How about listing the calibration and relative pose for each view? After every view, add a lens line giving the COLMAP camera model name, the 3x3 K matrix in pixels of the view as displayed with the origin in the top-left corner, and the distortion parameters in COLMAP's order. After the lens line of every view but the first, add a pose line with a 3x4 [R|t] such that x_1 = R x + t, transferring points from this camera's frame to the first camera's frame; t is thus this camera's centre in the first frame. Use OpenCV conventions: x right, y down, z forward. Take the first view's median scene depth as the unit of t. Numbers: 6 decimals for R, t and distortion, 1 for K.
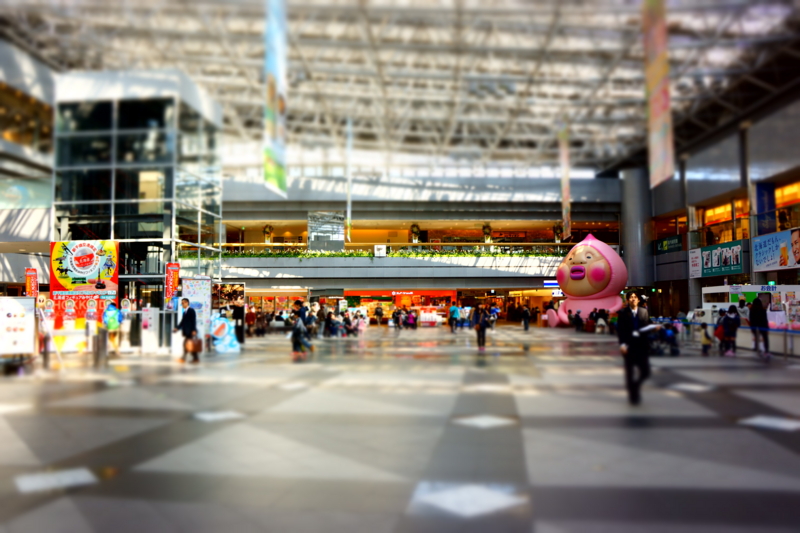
lens RADIAL K [[682.1, 0, 400.0], [0, 682.1, 266.5], [0, 0, 1]] dist [-0.059214, -0.000868]
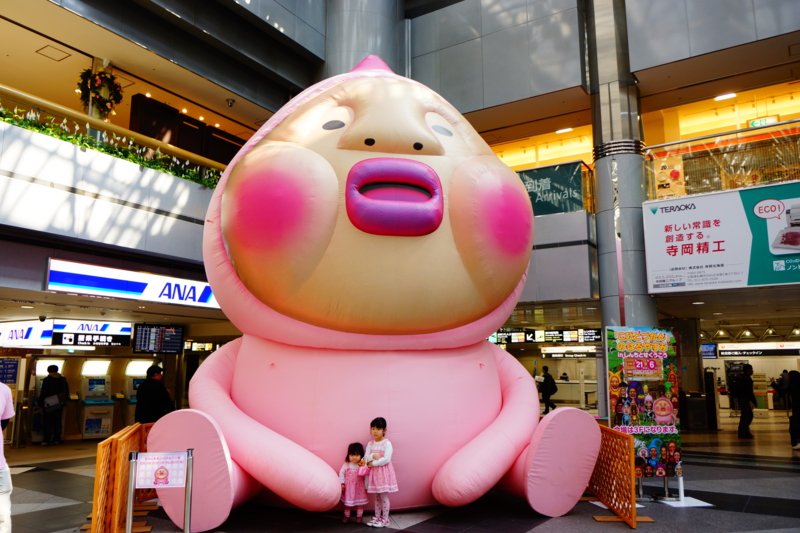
lens RADIAL K [[618.6, 0, 400.0], [0, 618.6, 266.5], [0, 0, 1]] dist [-0.026125, 0.003384]
pose [[0.558670, 0.127463, 0.819537, 0.115978], [-0.038086, 0.991020, -0.128171, 0.044004], [-0.828515, 0.040392, 0.558508, 0.817912]]
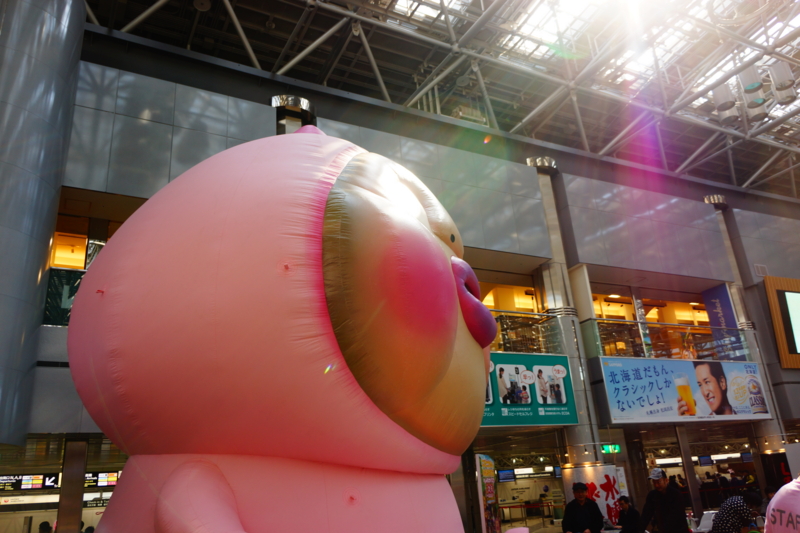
lens RADIAL K [[615.2, 0, 402.7], [0, 615.2, 257.0], [0, 0, 1]] dist [-0.039108, -0.004724]
pose [[-0.490120, 0.346110, 0.799994, 0.127254], [0.028314, 0.923625, -0.382251, 0.051794], [-0.871195, -0.164698, -0.462486, 0.980925]]
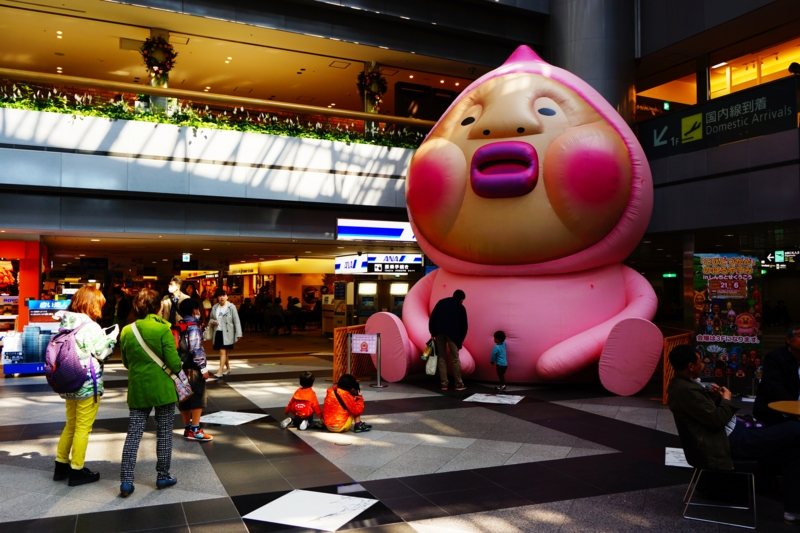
lens RADIAL K [[678.6, 0, 400.0], [0, 678.6, 266.5], [0, 0, 1]] dist [0.011935, 0.001024]
pose [[0.917602, 0.005990, 0.397454, 0.109536], [-0.013661, 0.999771, 0.016473, 0.038334], [-0.397265, -0.020546, 0.917474, 0.700031]]
